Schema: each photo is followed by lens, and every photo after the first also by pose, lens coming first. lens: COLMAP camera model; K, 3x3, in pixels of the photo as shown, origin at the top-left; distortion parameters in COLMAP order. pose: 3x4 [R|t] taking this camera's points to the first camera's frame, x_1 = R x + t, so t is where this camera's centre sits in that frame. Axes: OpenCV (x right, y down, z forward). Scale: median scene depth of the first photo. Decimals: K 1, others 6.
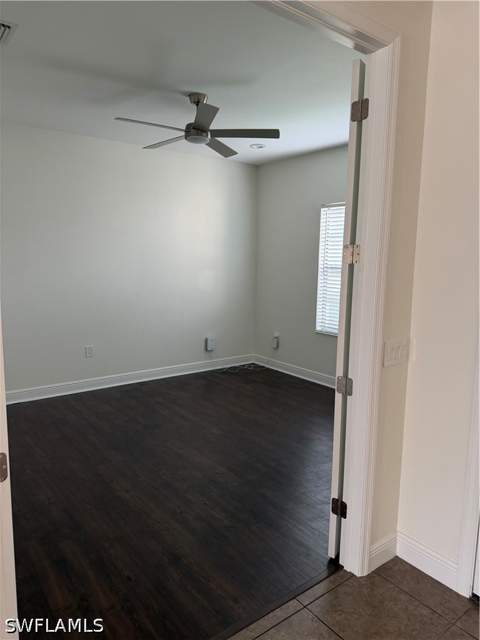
lens RADIAL K [[458.9, 0, 238.4], [0, 458.9, 317.6], [0, 0, 1]] dist [0.031225, -0.005618]
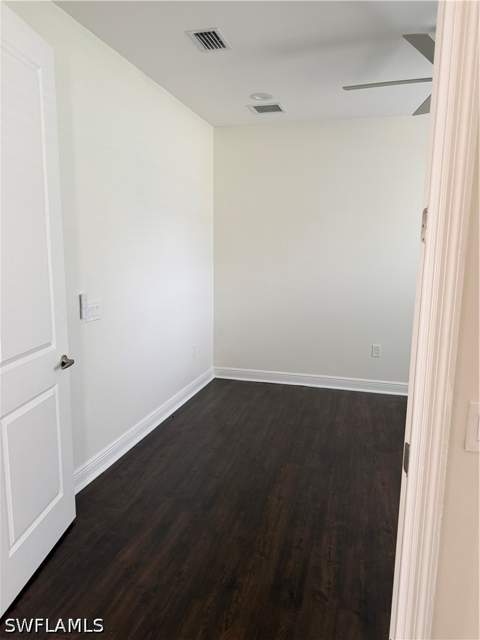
lens RADIAL K [[458.9, 0, 240.6], [0, 458.9, 319.9], [0, 0, 1]] dist [0.031225, -0.005618]
pose [[0.598299, 0.119694, -0.792282, 0.312288], [-0.111791, 0.991578, 0.065383, -0.024631], [0.793436, 0.049452, 0.606642, 0.277595]]
